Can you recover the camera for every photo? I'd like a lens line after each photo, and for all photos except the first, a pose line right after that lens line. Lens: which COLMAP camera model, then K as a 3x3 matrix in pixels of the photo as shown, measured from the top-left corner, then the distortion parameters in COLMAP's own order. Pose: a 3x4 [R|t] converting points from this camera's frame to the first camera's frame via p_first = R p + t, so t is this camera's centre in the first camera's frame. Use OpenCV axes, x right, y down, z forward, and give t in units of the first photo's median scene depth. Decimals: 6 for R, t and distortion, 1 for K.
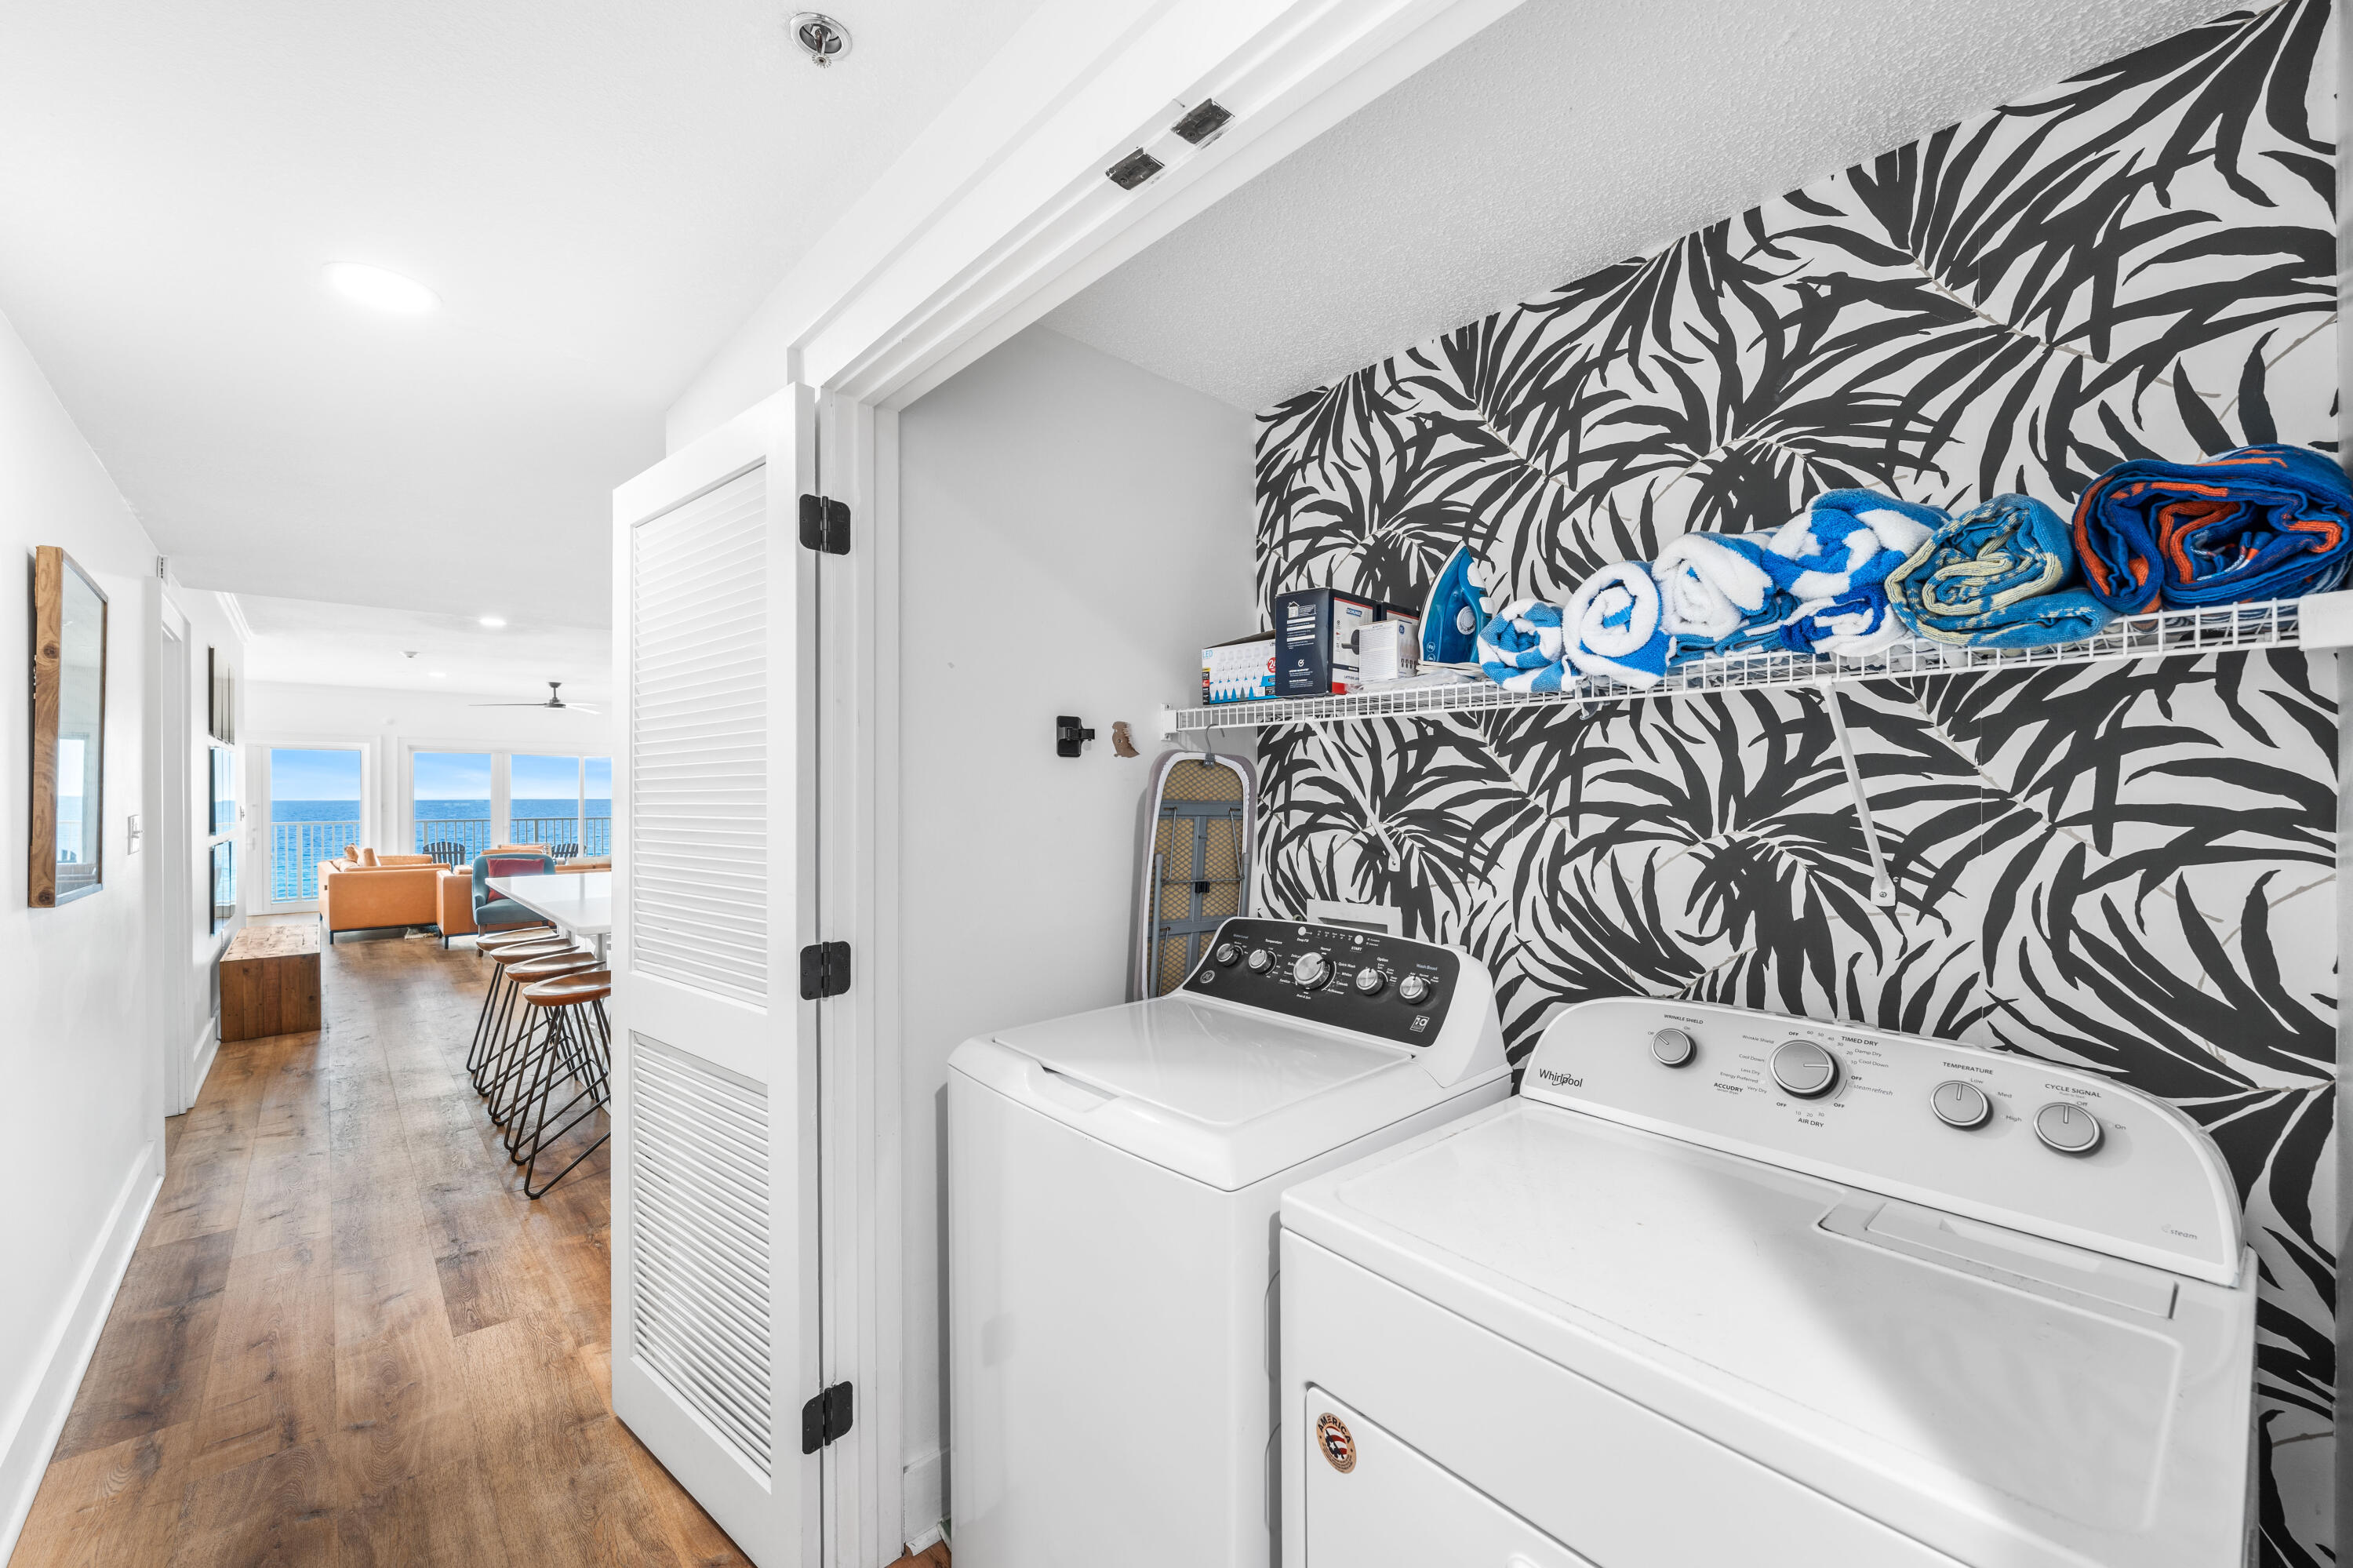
lens RADIAL K [[894.8, 0, 1213.5], [0, 894.8, 789.1], [0, 0, 1]] dist [-0.017237, 0.000196]
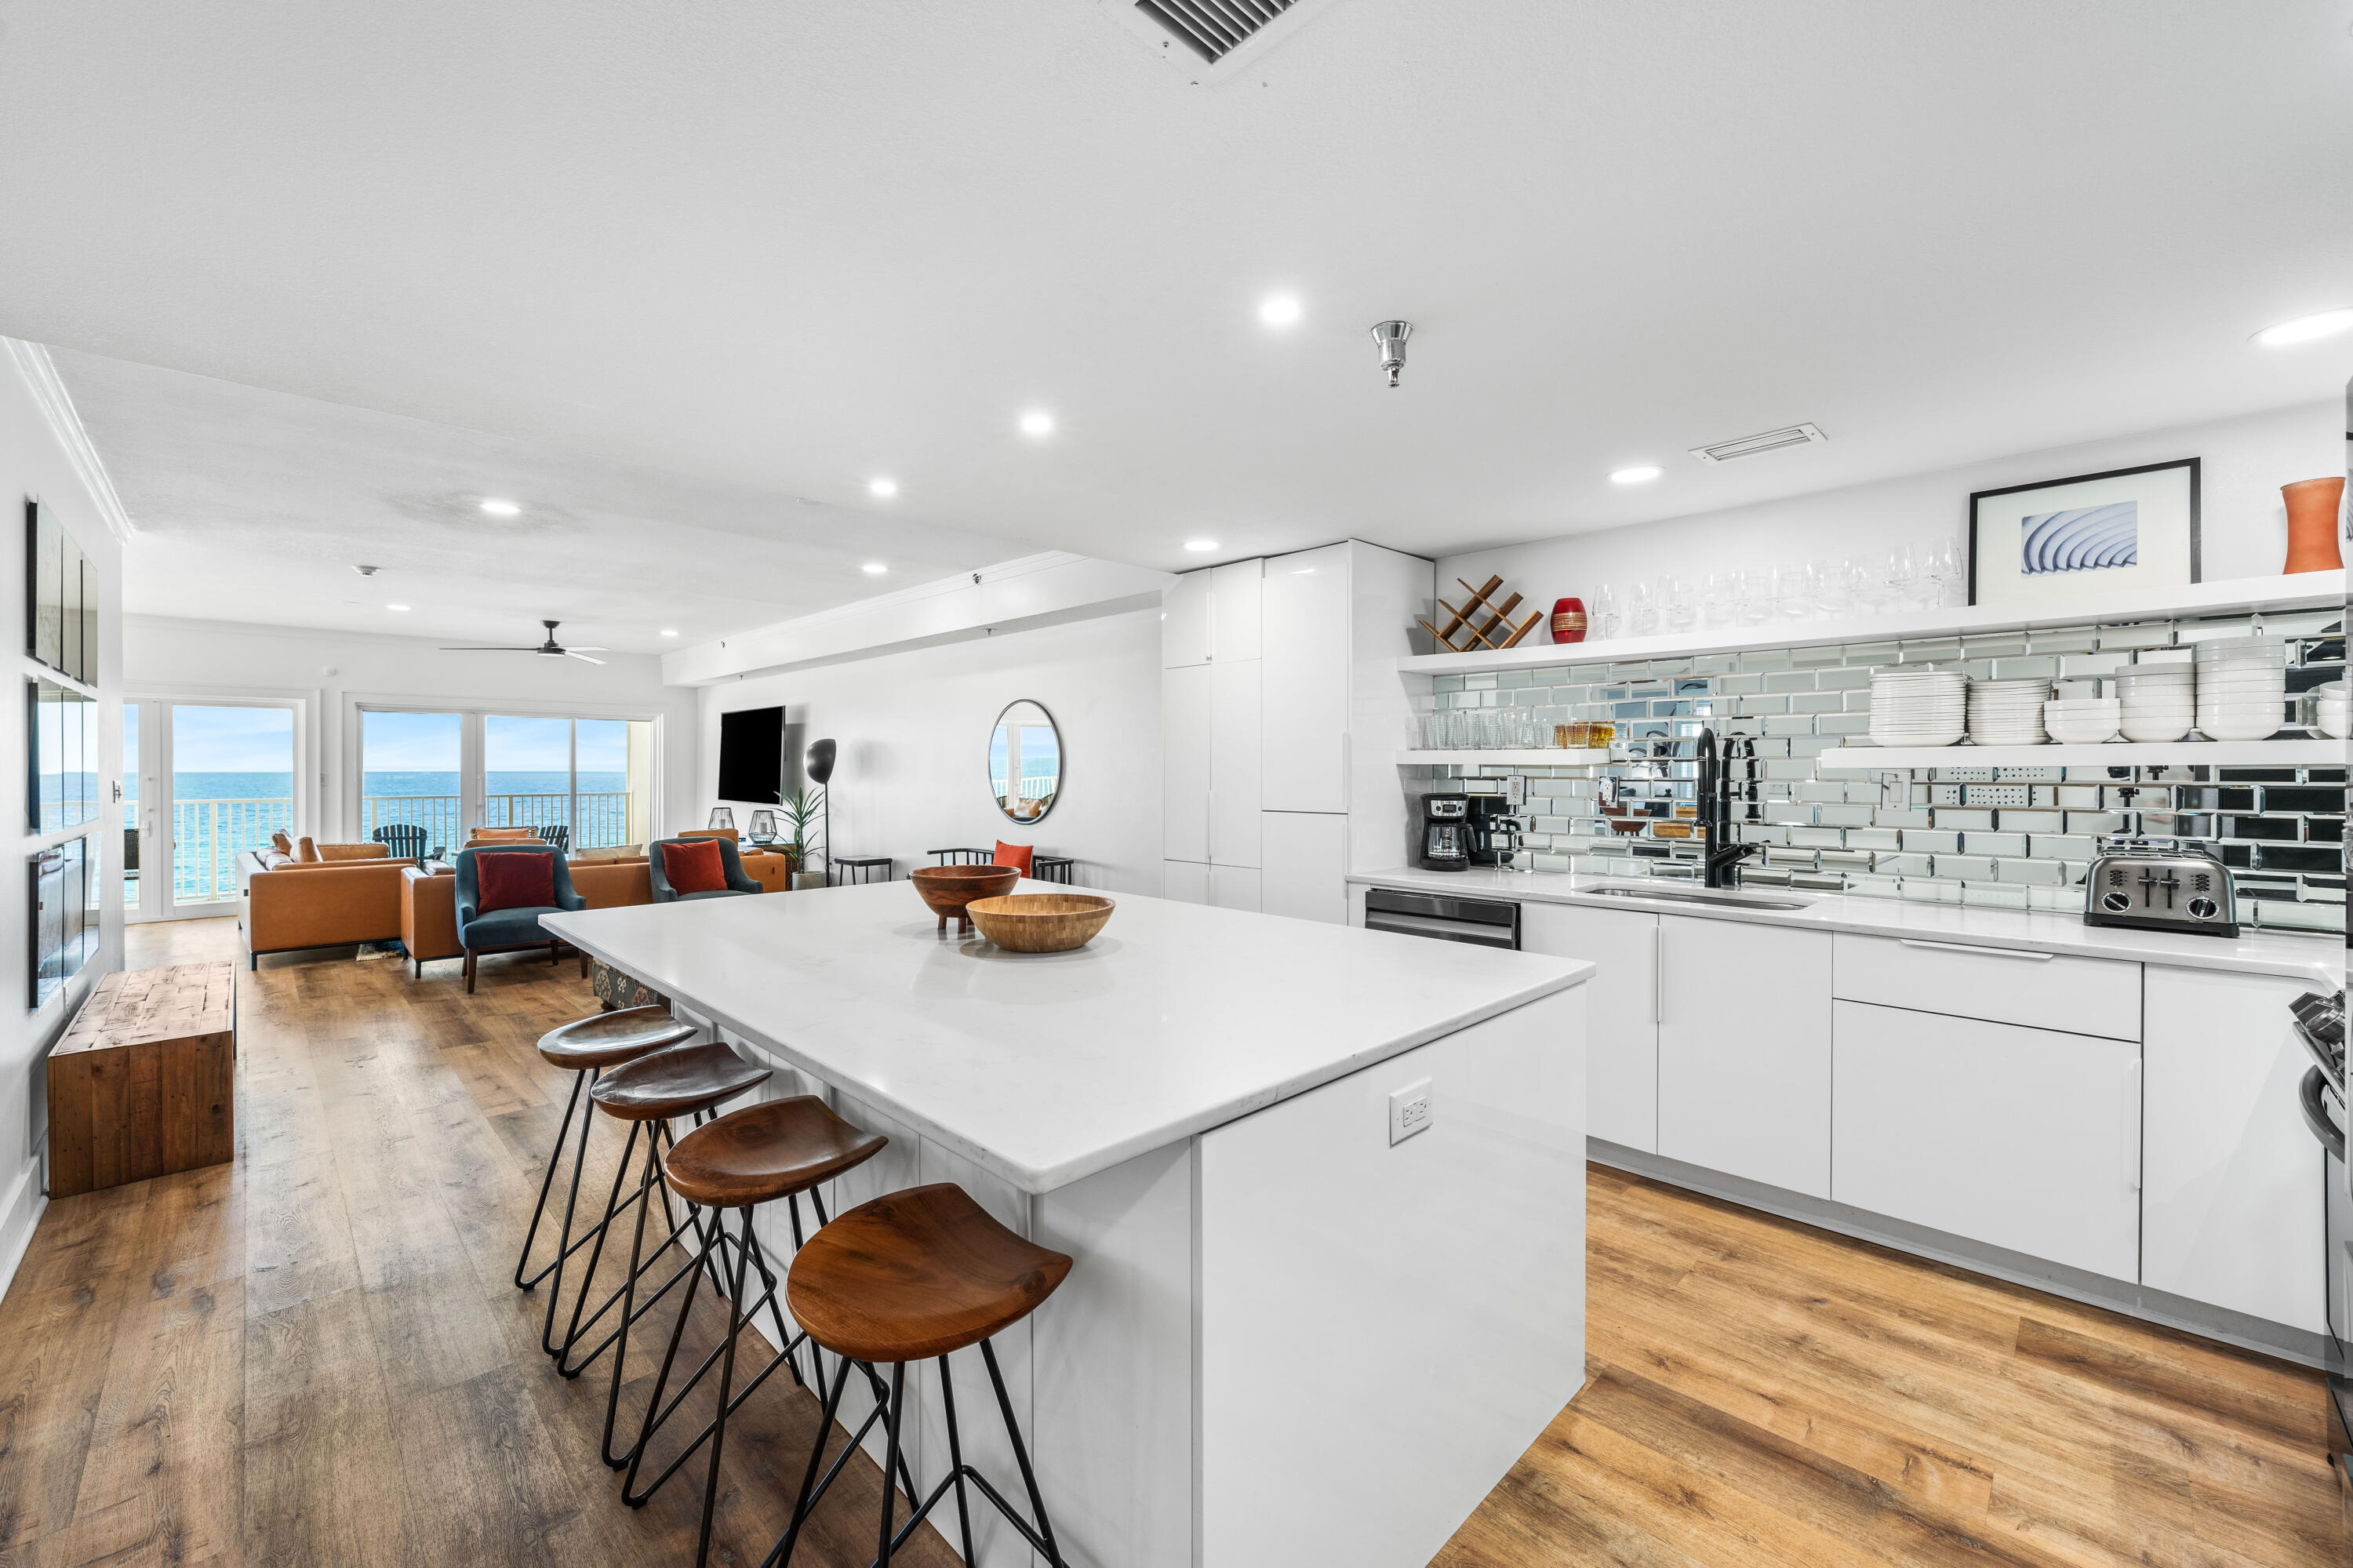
lens RADIAL K [[936.5, 0, 1169.8], [0, 936.5, 768.3], [0, 0, 1]] dist [0.011415, -0.000174]
pose [[0.999839, 0.008736, -0.015691, -0.240581], [-0.008701, 0.999960, 0.002287, 0.002177], [0.015710, -0.002150, 0.999874, 0.236683]]
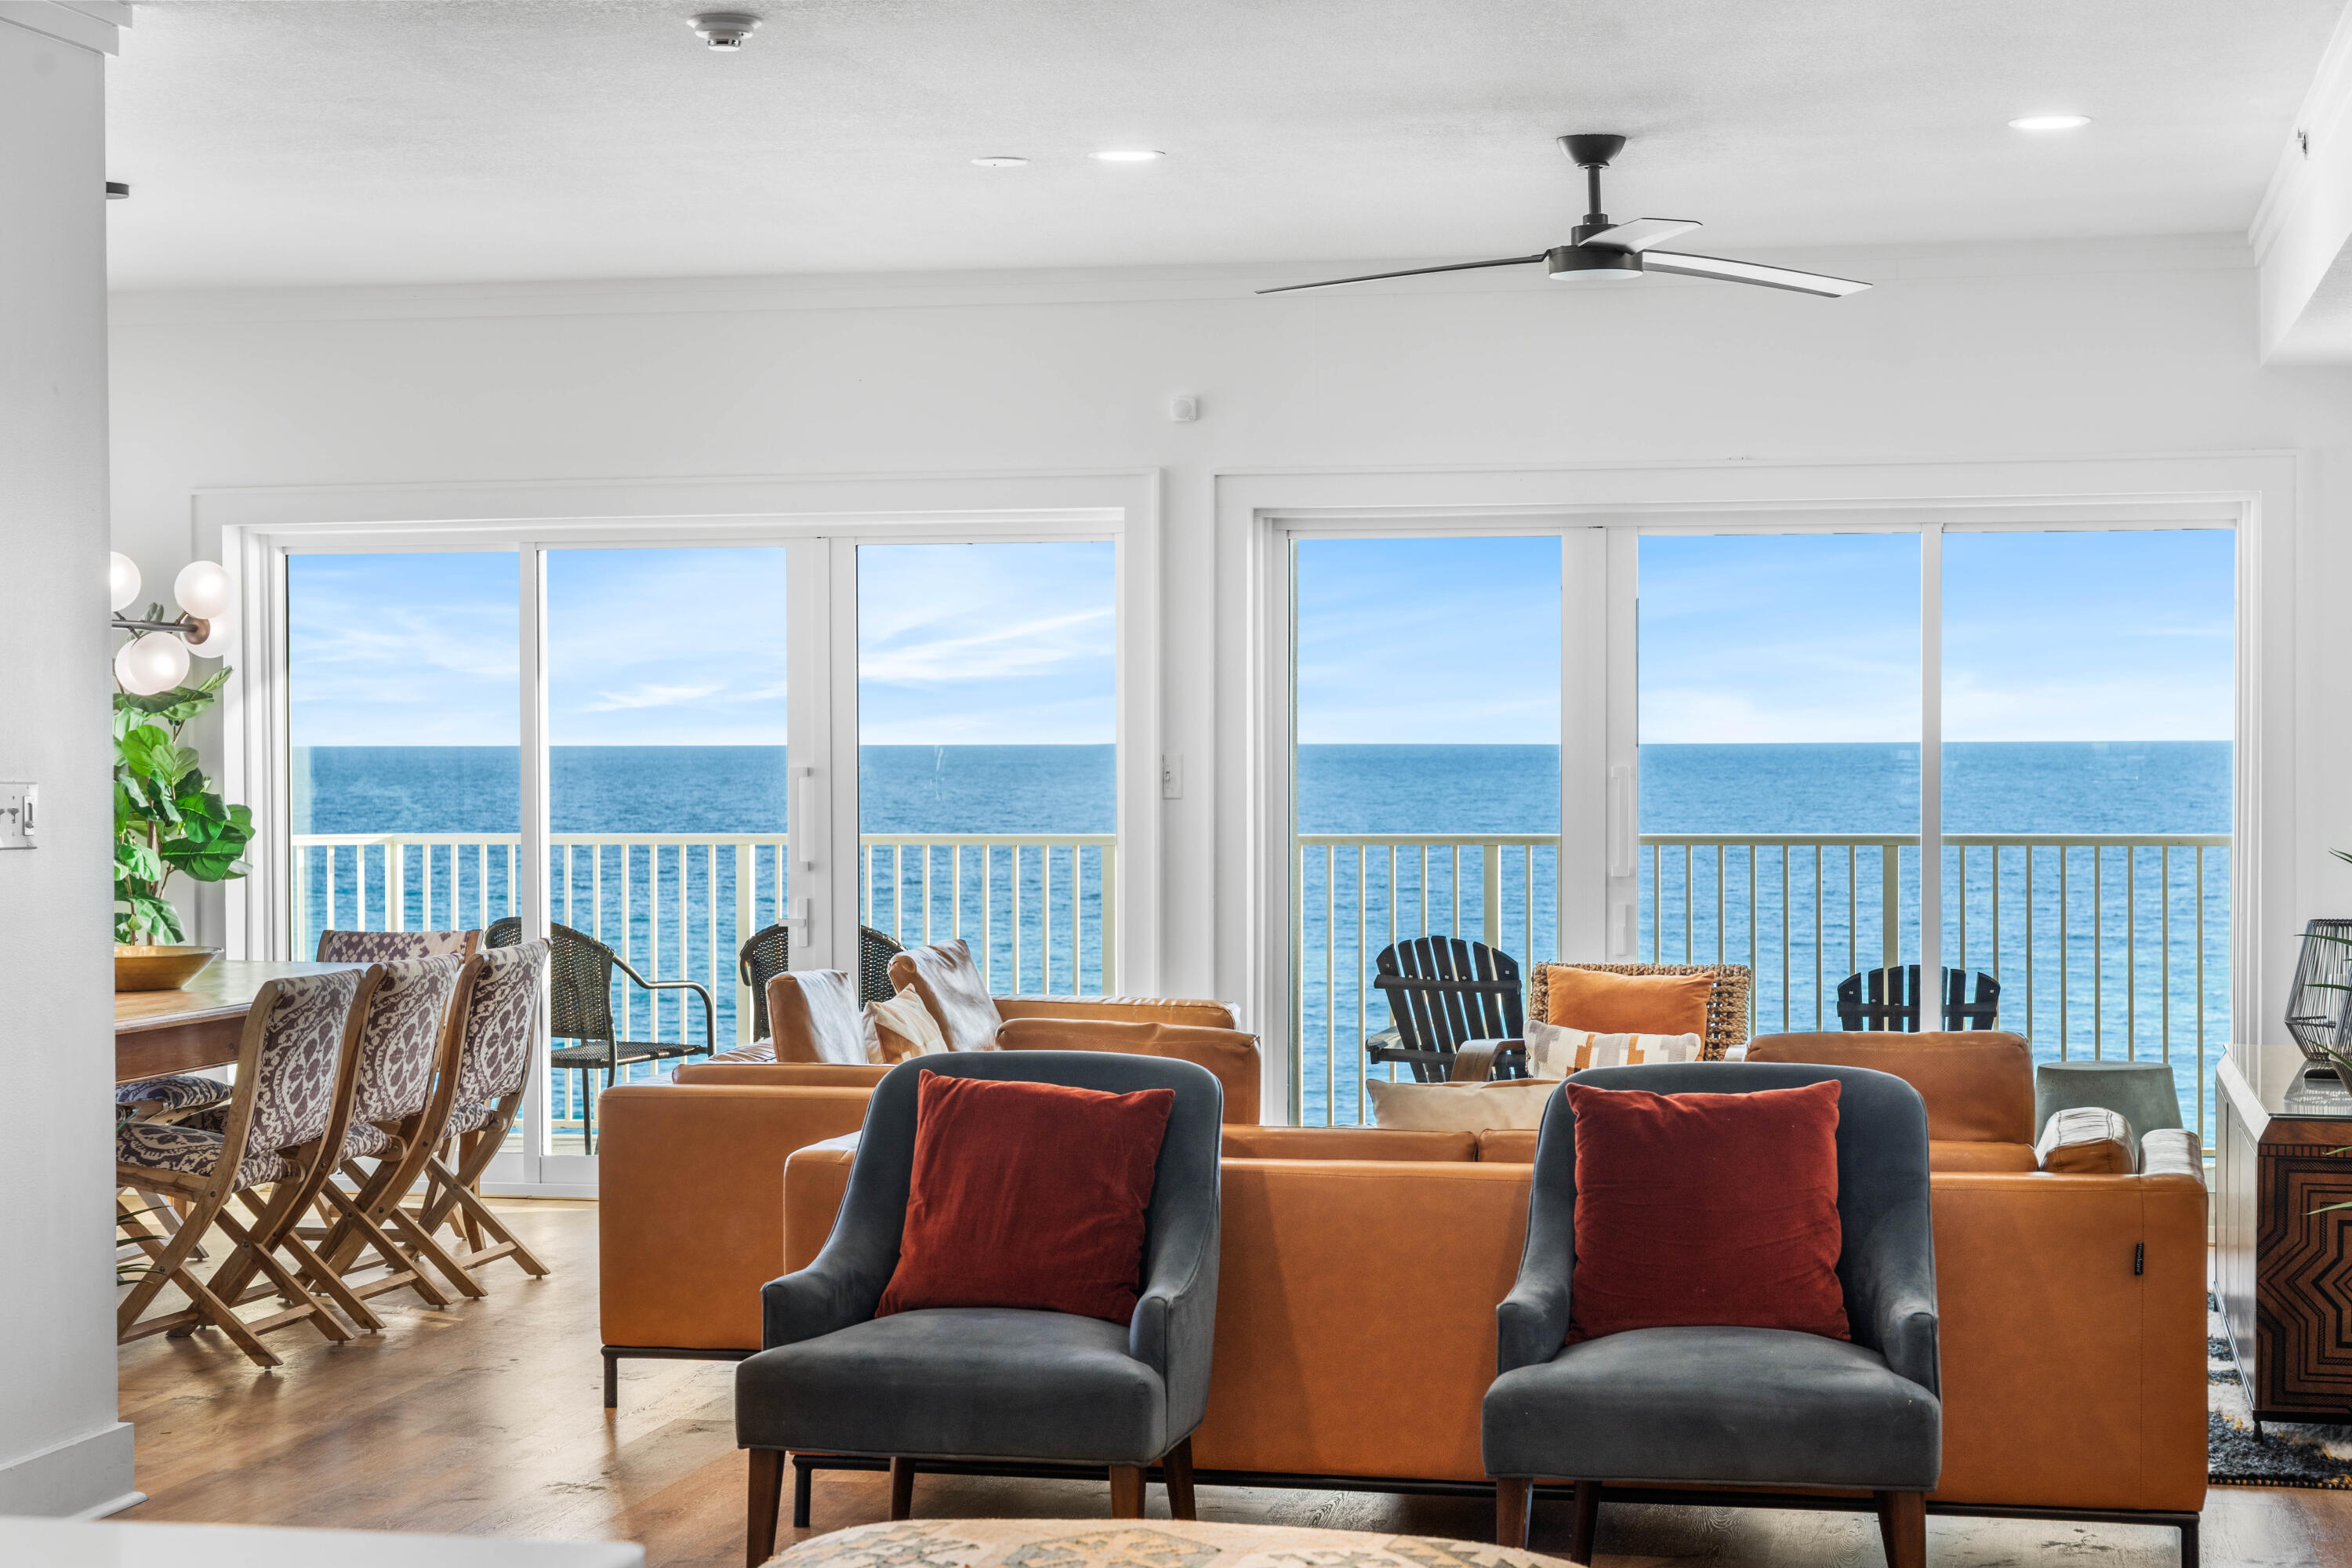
lens RADIAL K [[3957.2, 0, 1176.6], [0, 3957.2, 785.6], [0, 0, 1]] dist [0.016158, 0.184157]
pose [[0.539485, 0.019477, -0.841770, -0.099120], [-0.000898, 0.999745, 0.022557, -0.001057], [0.841995, -0.011413, 0.539365, 0.598333]]
